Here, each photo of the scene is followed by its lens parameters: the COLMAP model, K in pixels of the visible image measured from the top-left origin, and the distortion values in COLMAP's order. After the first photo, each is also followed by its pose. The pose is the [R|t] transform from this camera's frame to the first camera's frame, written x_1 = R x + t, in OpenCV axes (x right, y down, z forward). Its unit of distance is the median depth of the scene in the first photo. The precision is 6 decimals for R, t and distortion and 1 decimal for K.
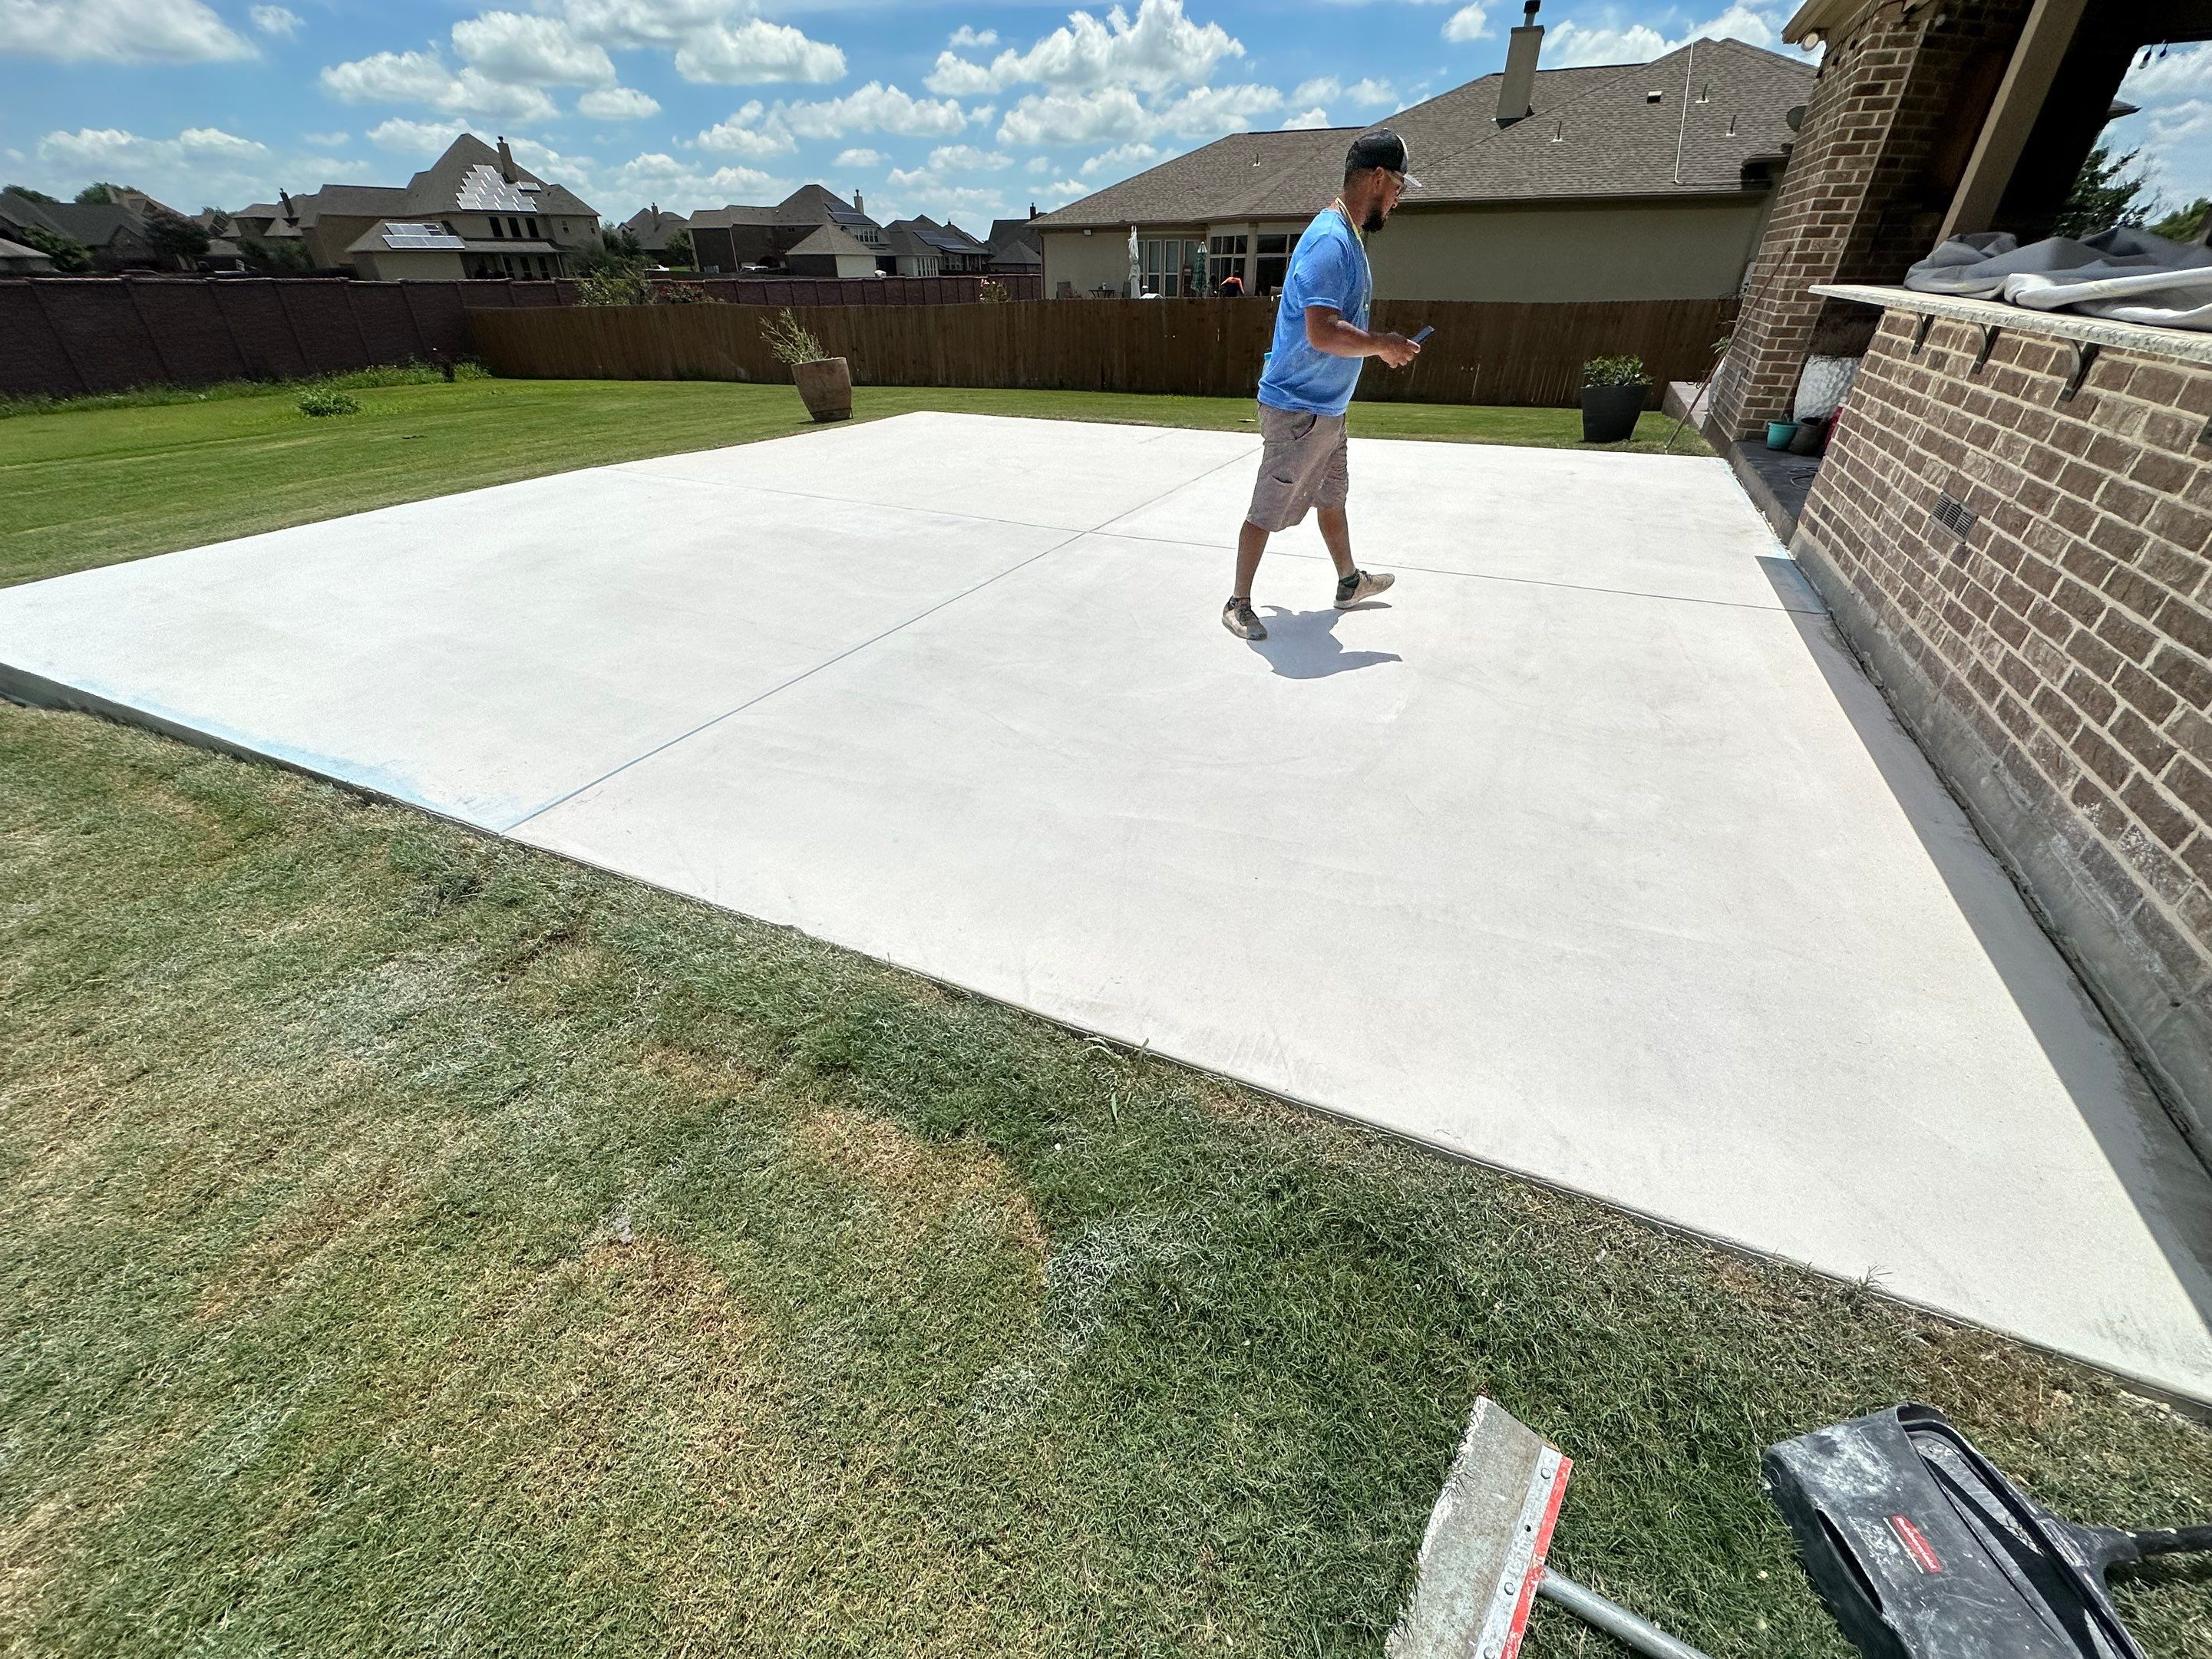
lens RADIAL K [[891.7, 0, 1092.2], [0, 891.7, 835.4], [0, 0, 1]] dist [-0.009695, 0.002808]
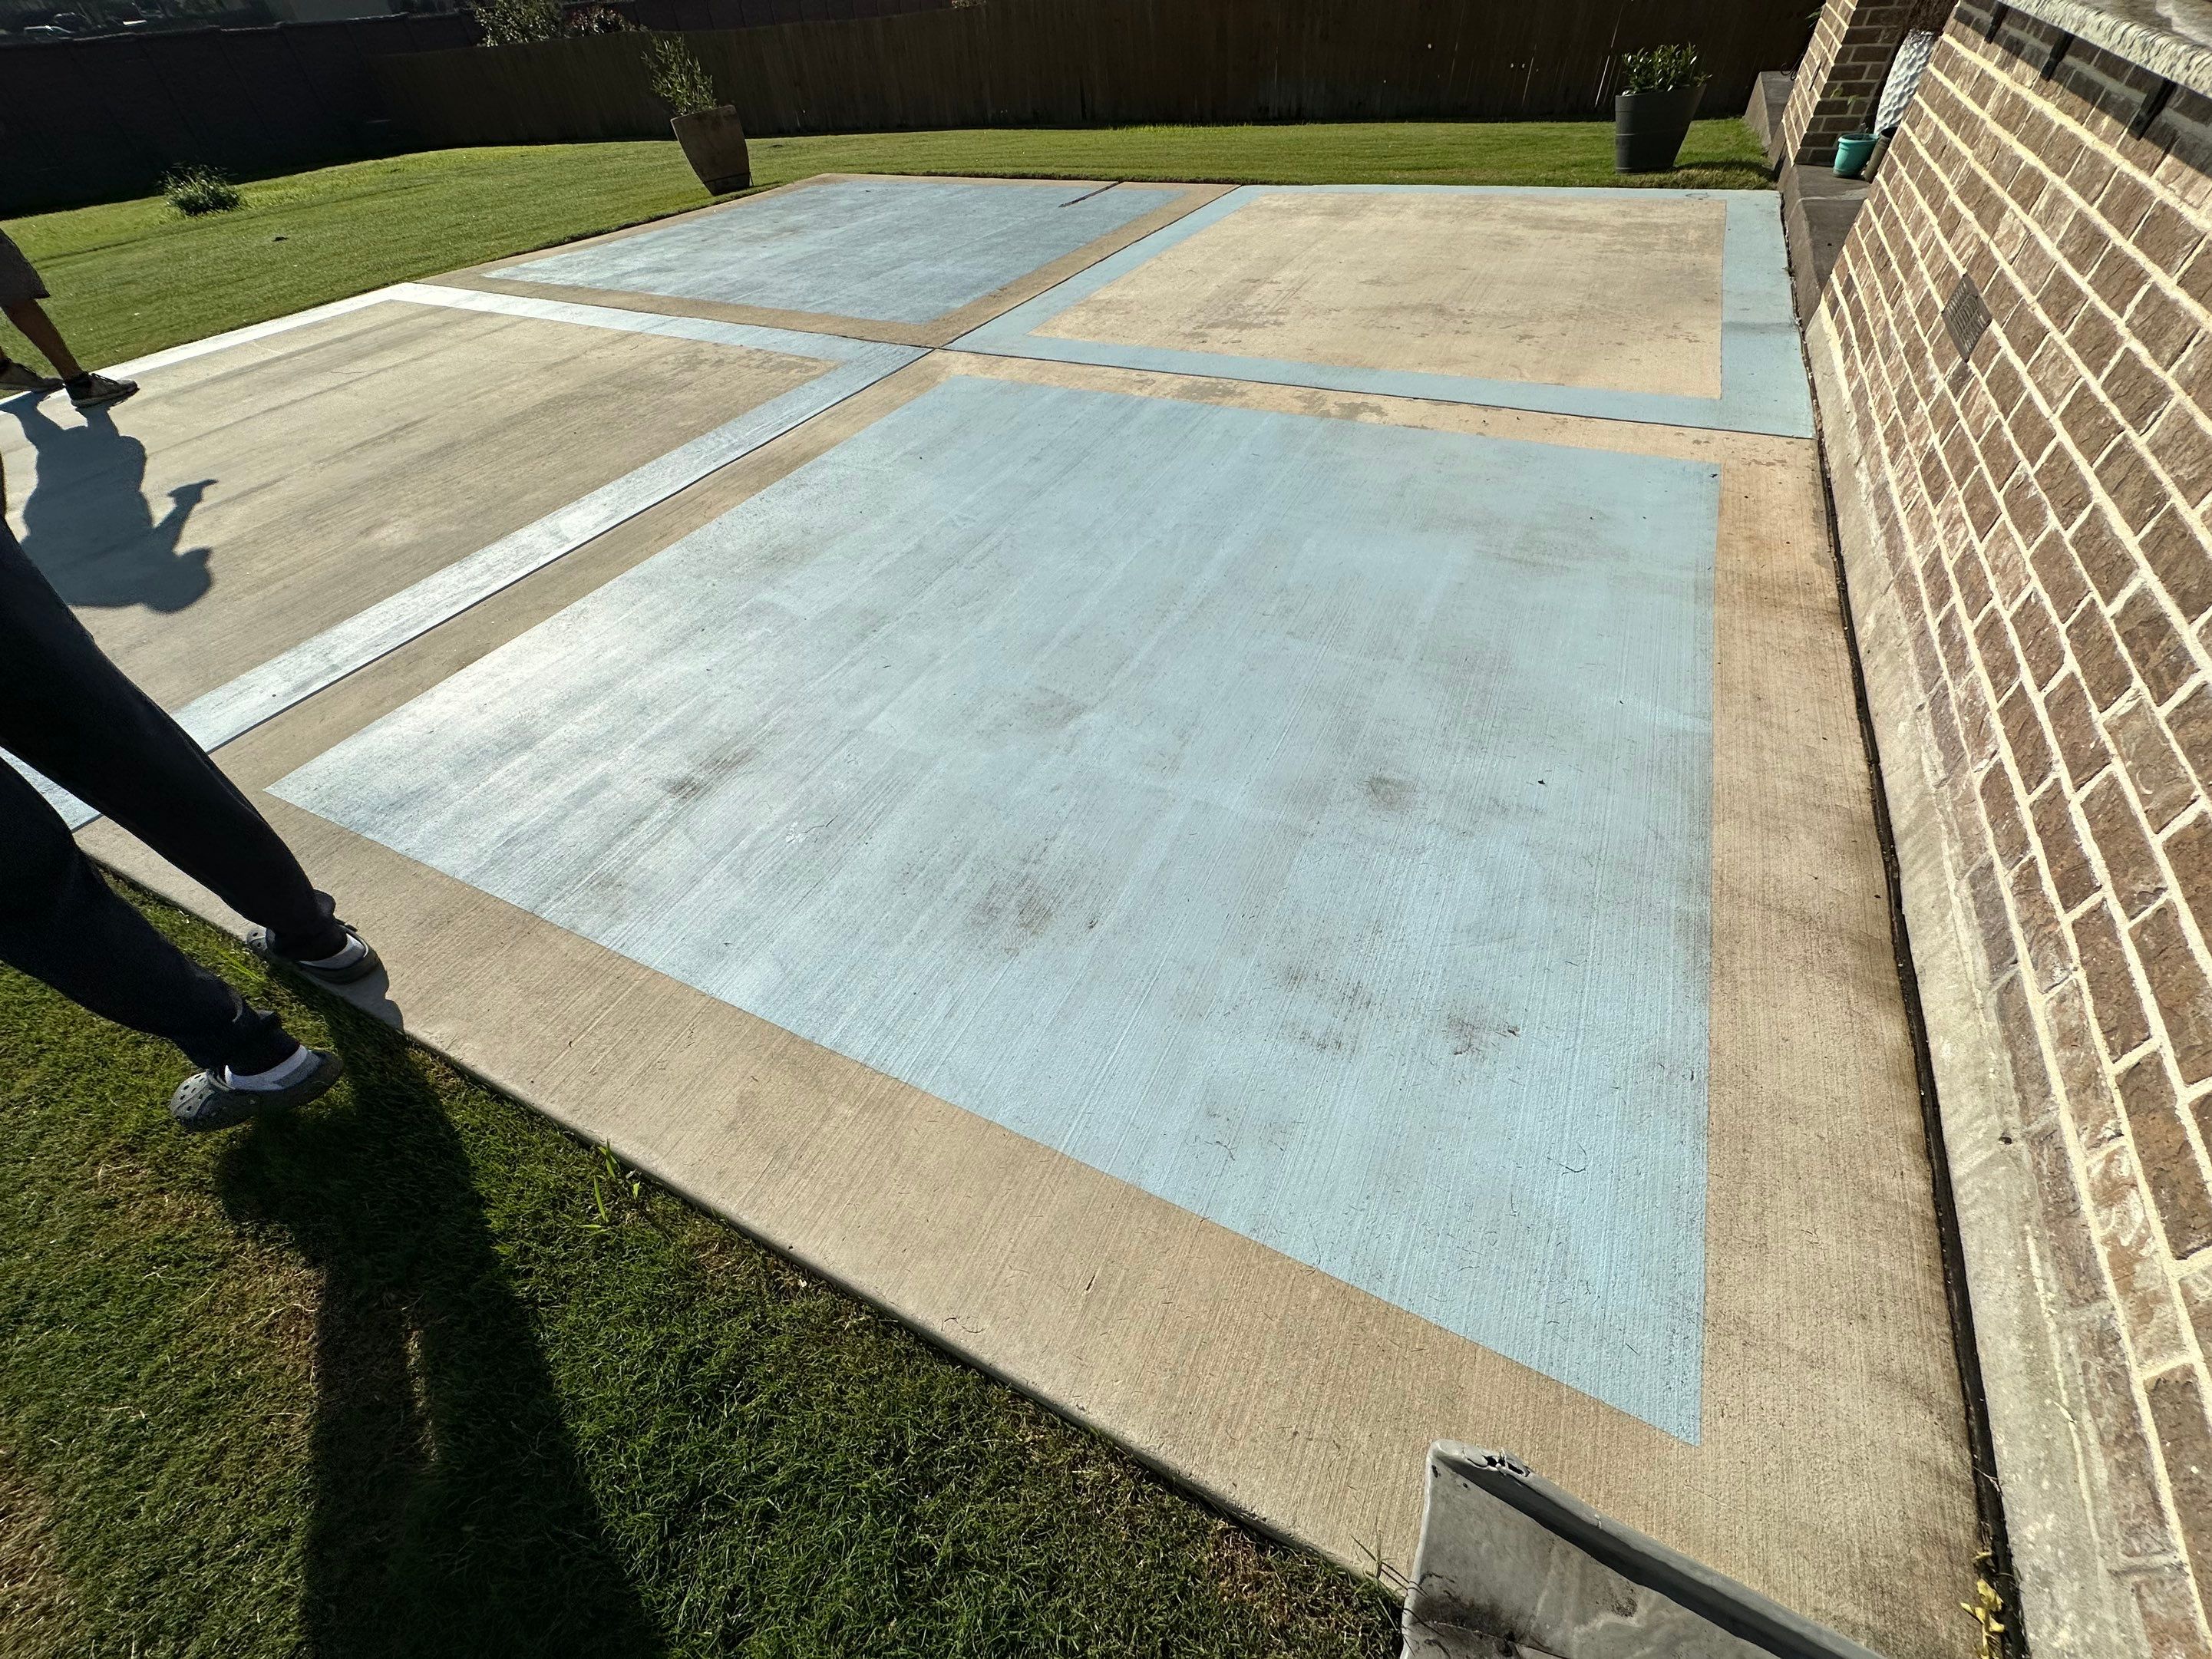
lens RADIAL K [[891.7, 0, 1088.4], [0, 891.7, 832.0], [0, 0, 1]] dist [-0.009695, 0.002808]
pose [[0.998425, -0.019789, -0.052500, 0.356816], [0.030668, 0.976059, 0.215332, -0.156089], [0.046981, -0.216603, 0.975129, 0.217909]]
